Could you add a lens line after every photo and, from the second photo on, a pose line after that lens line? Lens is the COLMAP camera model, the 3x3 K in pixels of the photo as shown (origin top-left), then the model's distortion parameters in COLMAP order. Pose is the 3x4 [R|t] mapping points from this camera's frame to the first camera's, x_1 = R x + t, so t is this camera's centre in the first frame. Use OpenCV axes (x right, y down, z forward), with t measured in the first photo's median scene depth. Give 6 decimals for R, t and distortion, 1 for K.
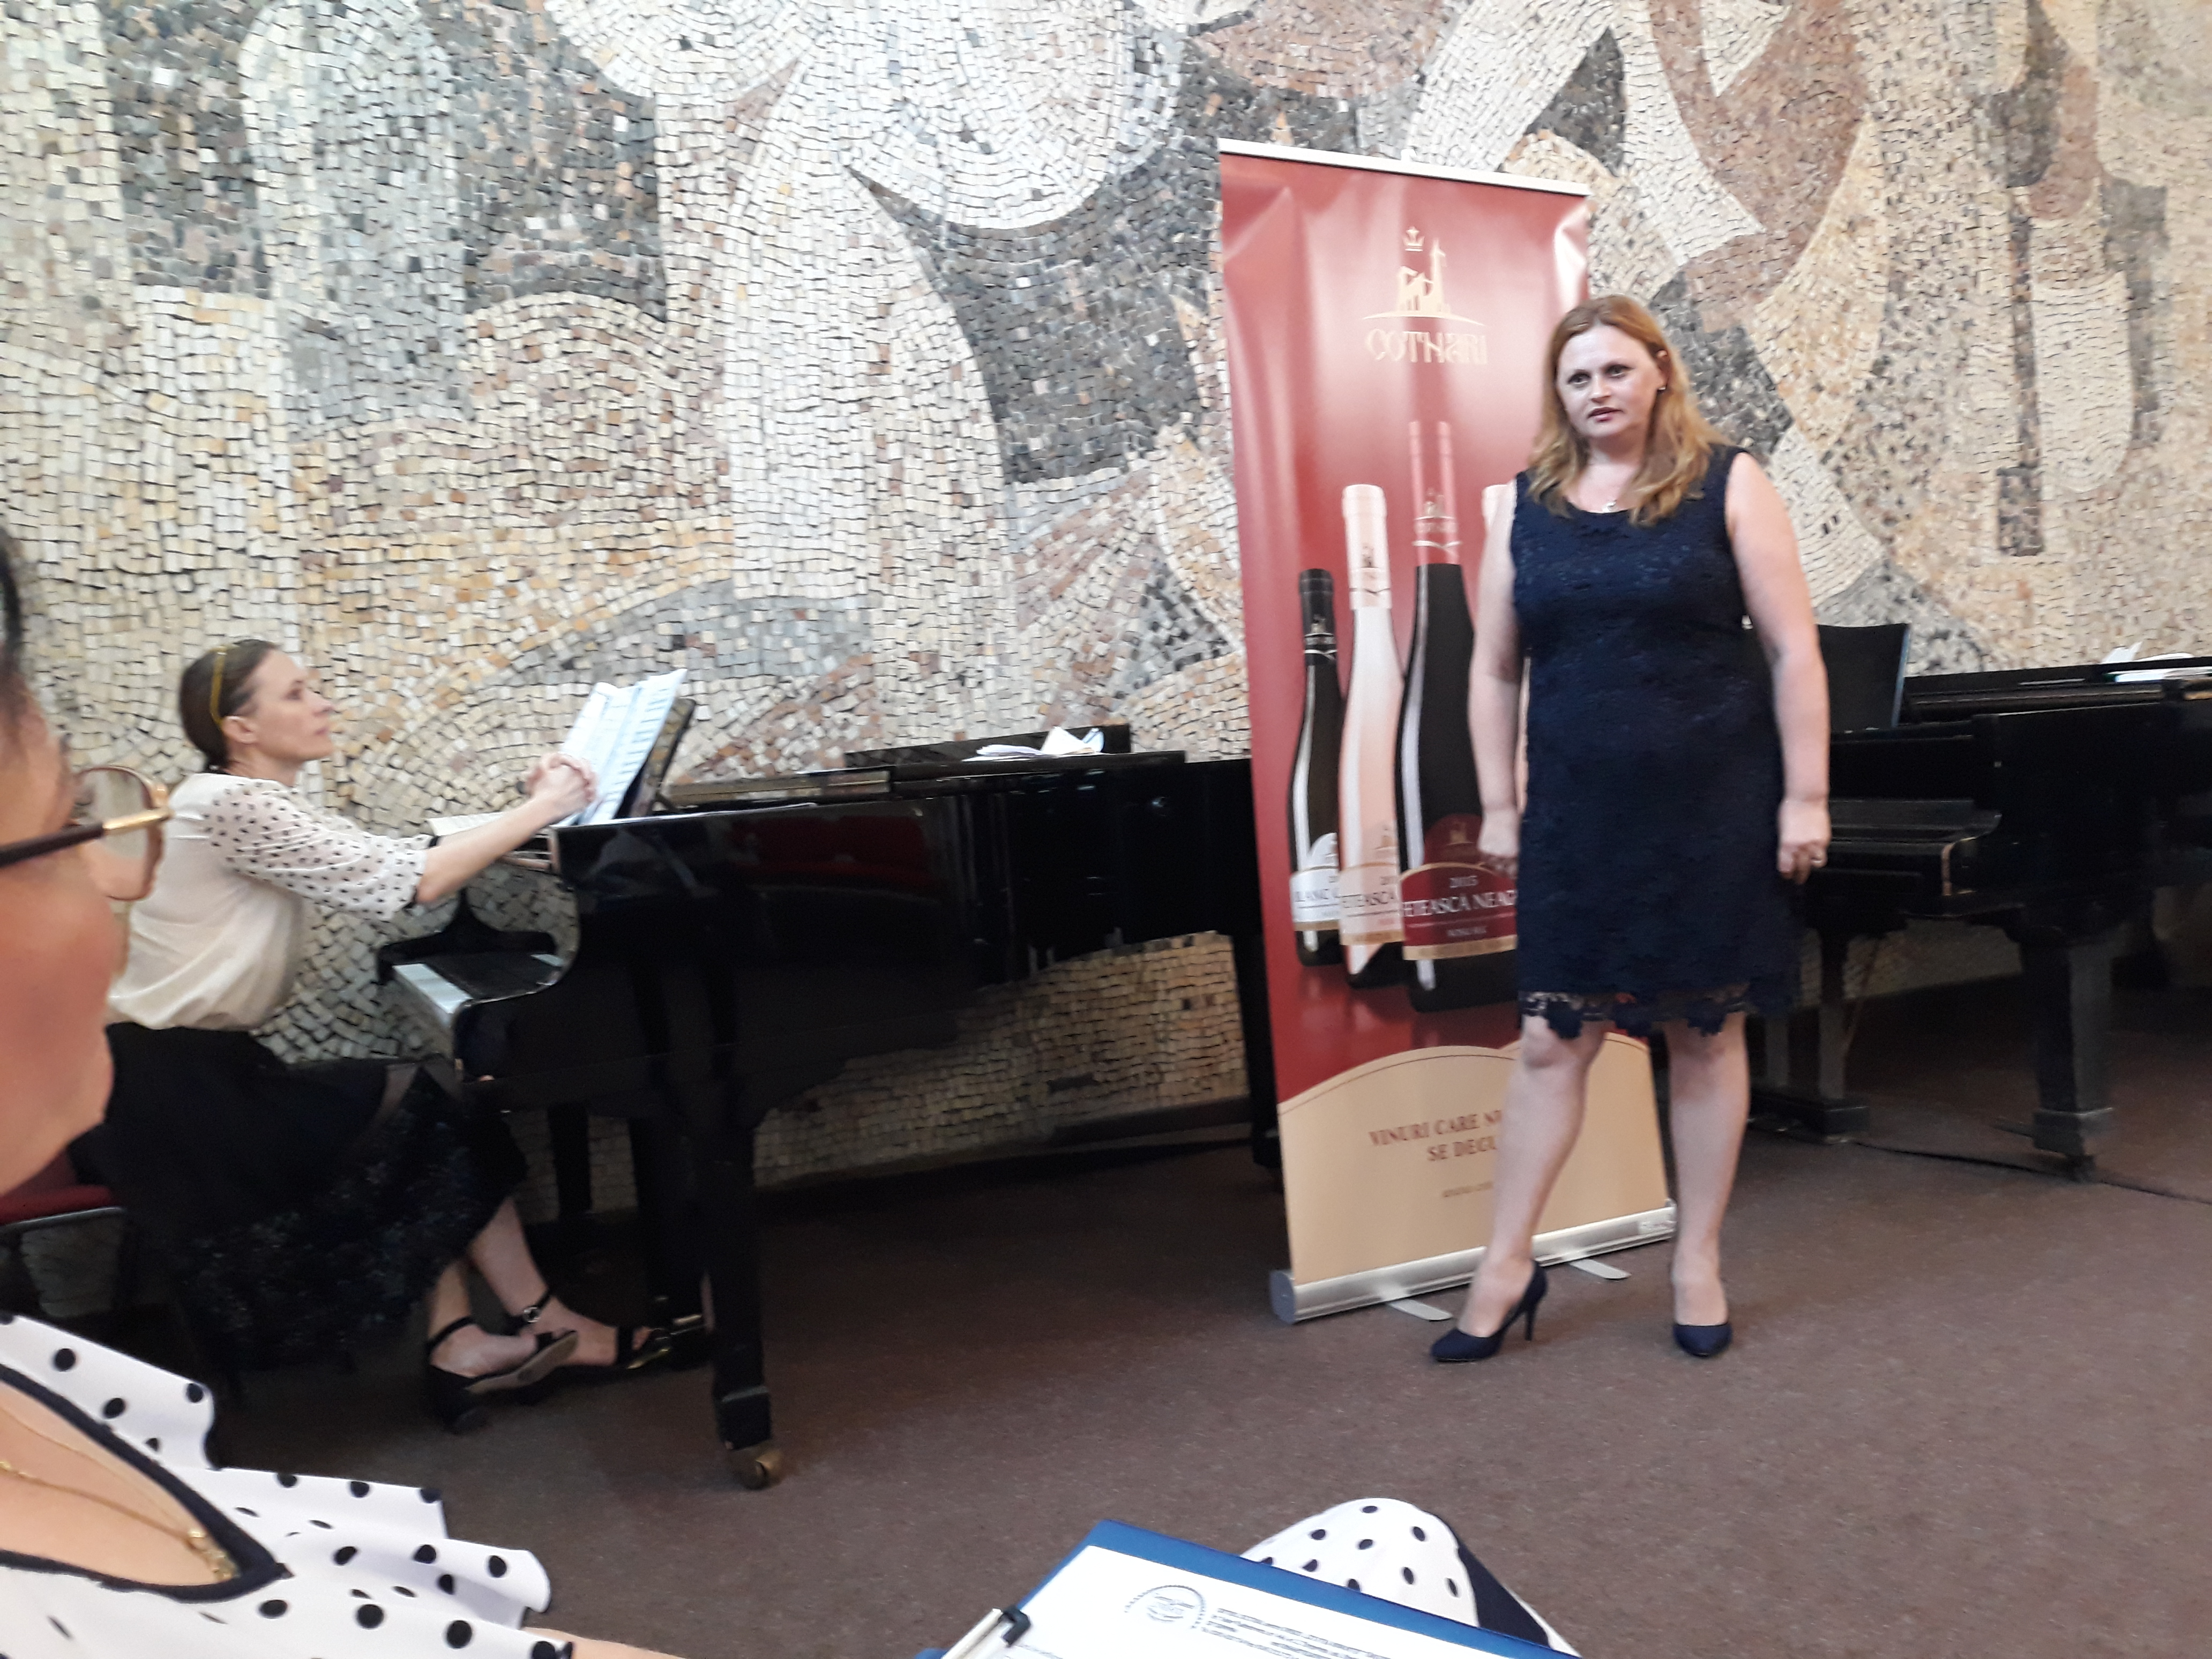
lens RADIAL K [[1849.2, 0, 1102.5], [0, 1849.2, 835.1], [0, 0, 1]] dist [-0.013134, 0.014460]
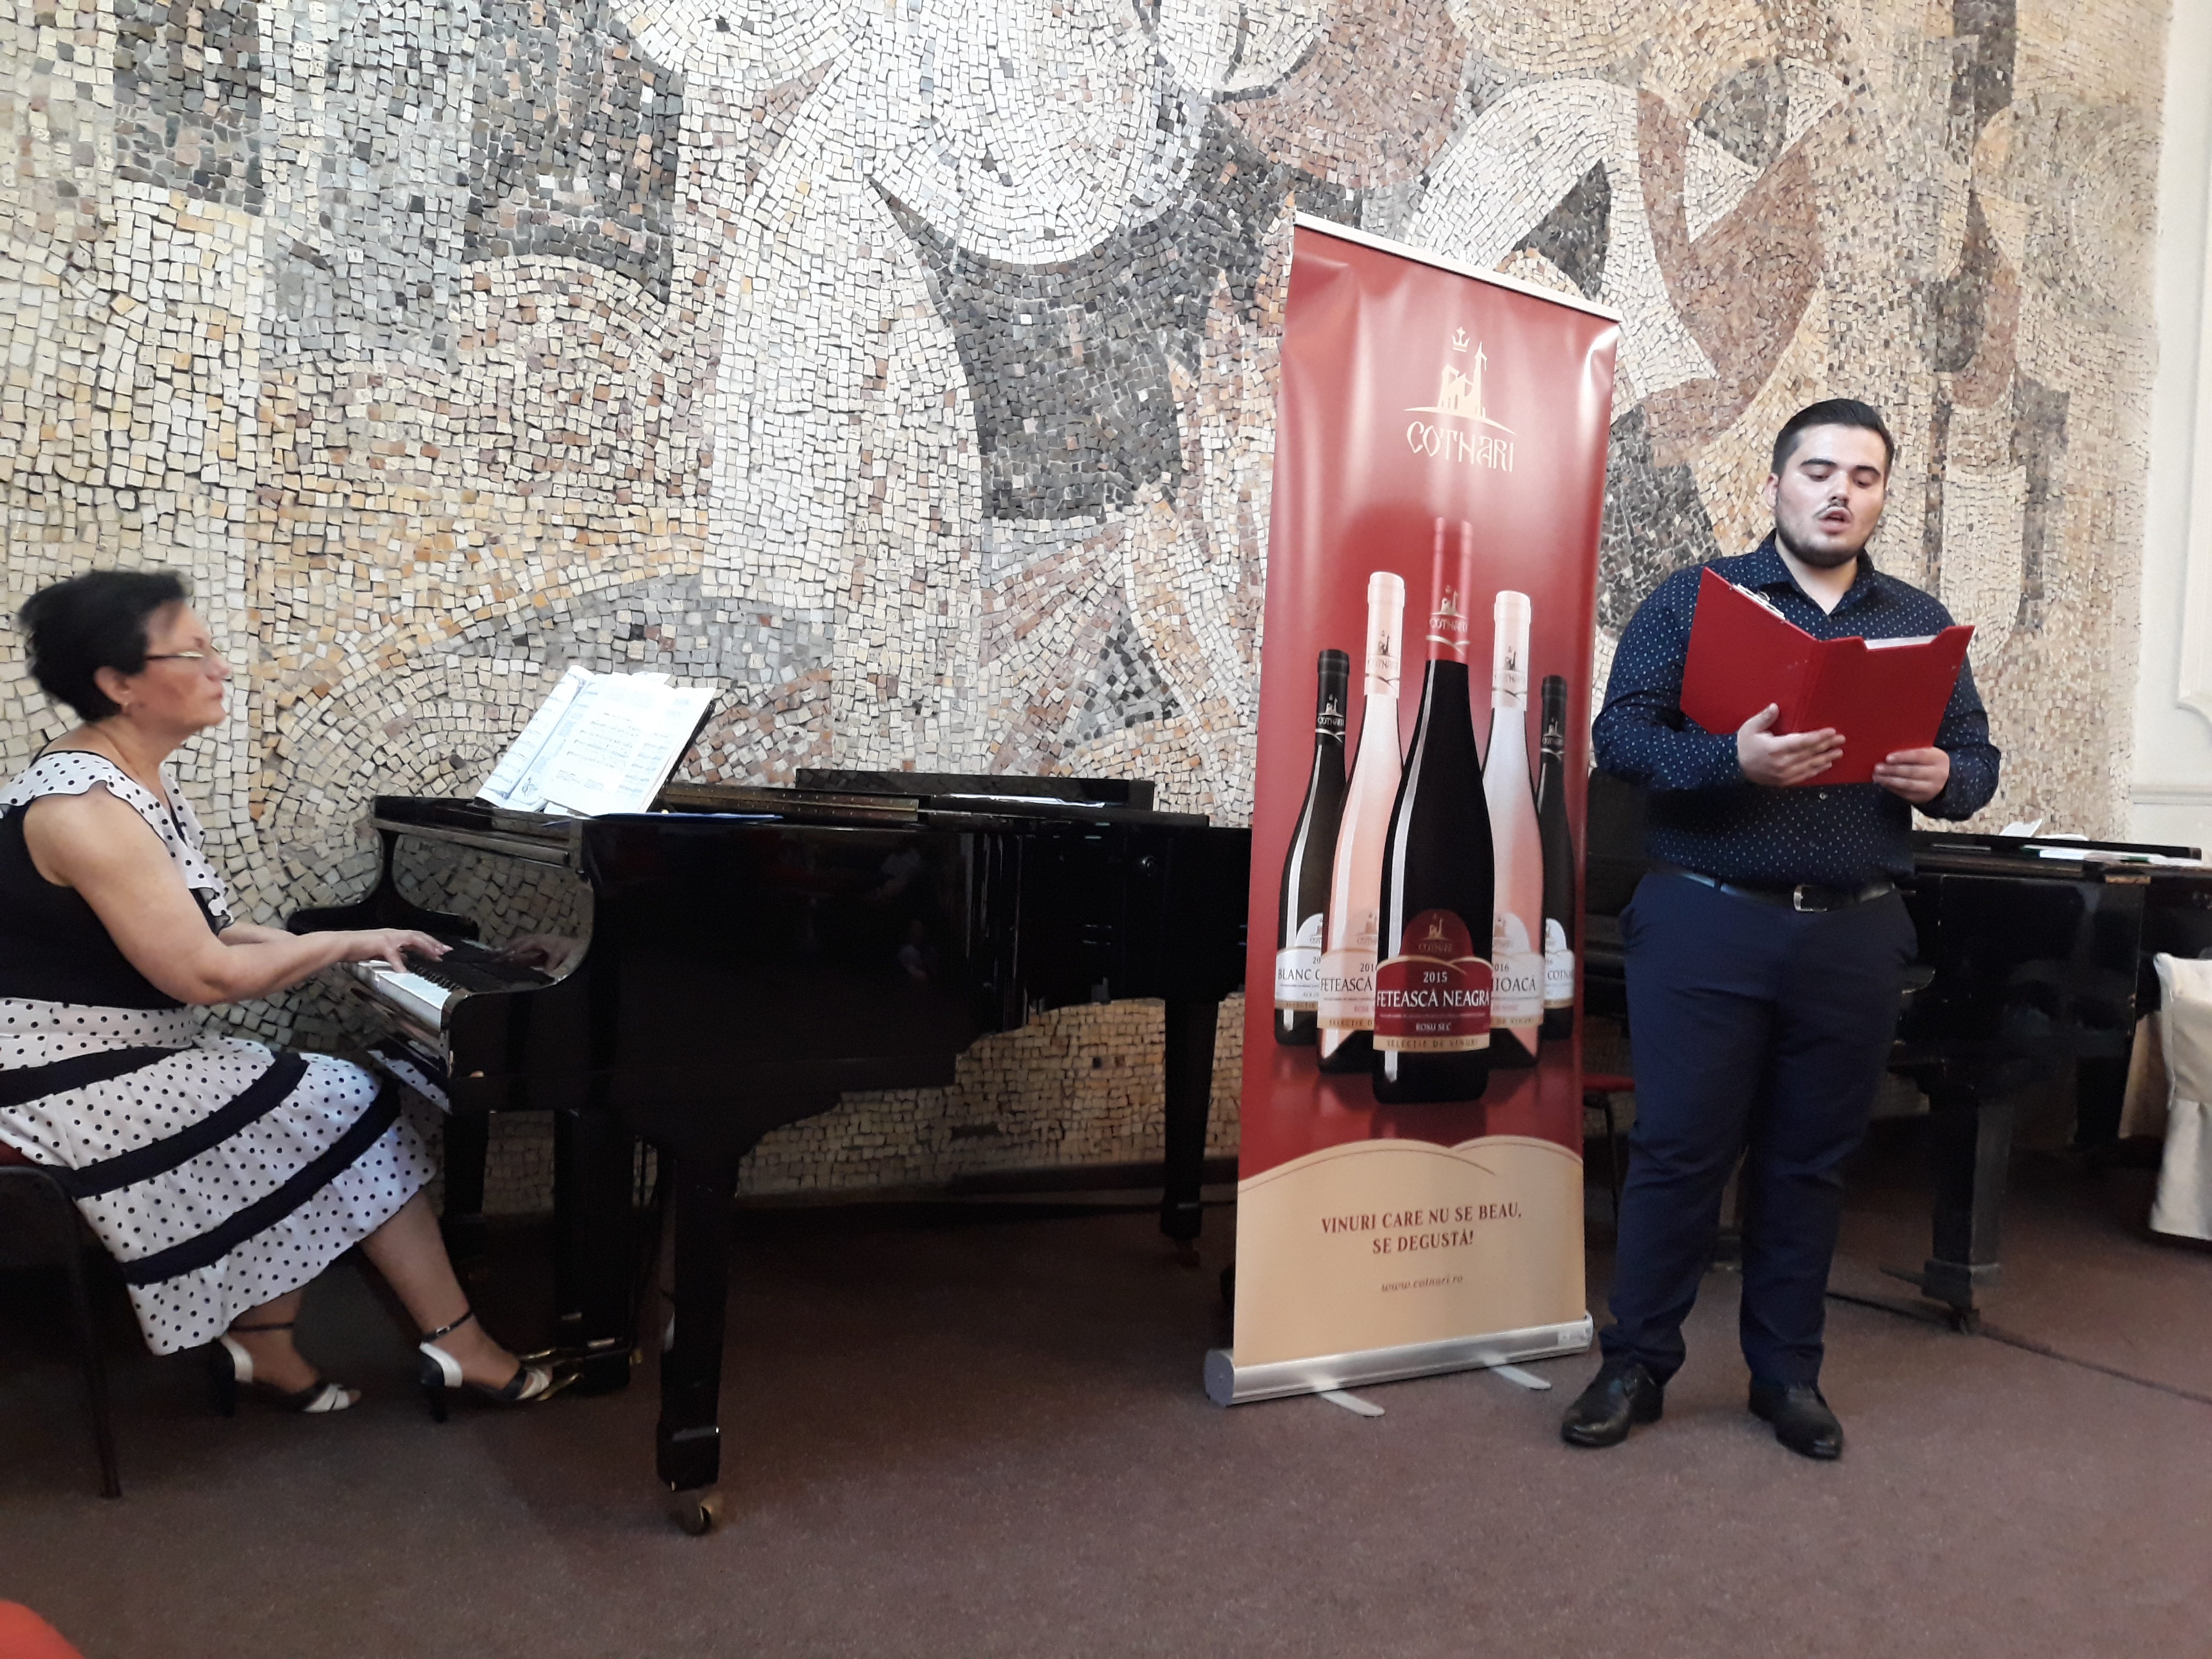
lens RADIAL K [[1849.2, 0, 1065.1], [0, 1849.2, 830.6], [0, 0, 1]] dist [-0.013134, 0.014460]
pose [[0.986579, 0.123141, 0.107227, -0.100403], [-0.120361, 0.992213, -0.032046, 0.002100], [-0.110338, 0.018710, 0.993718, 0.020925]]
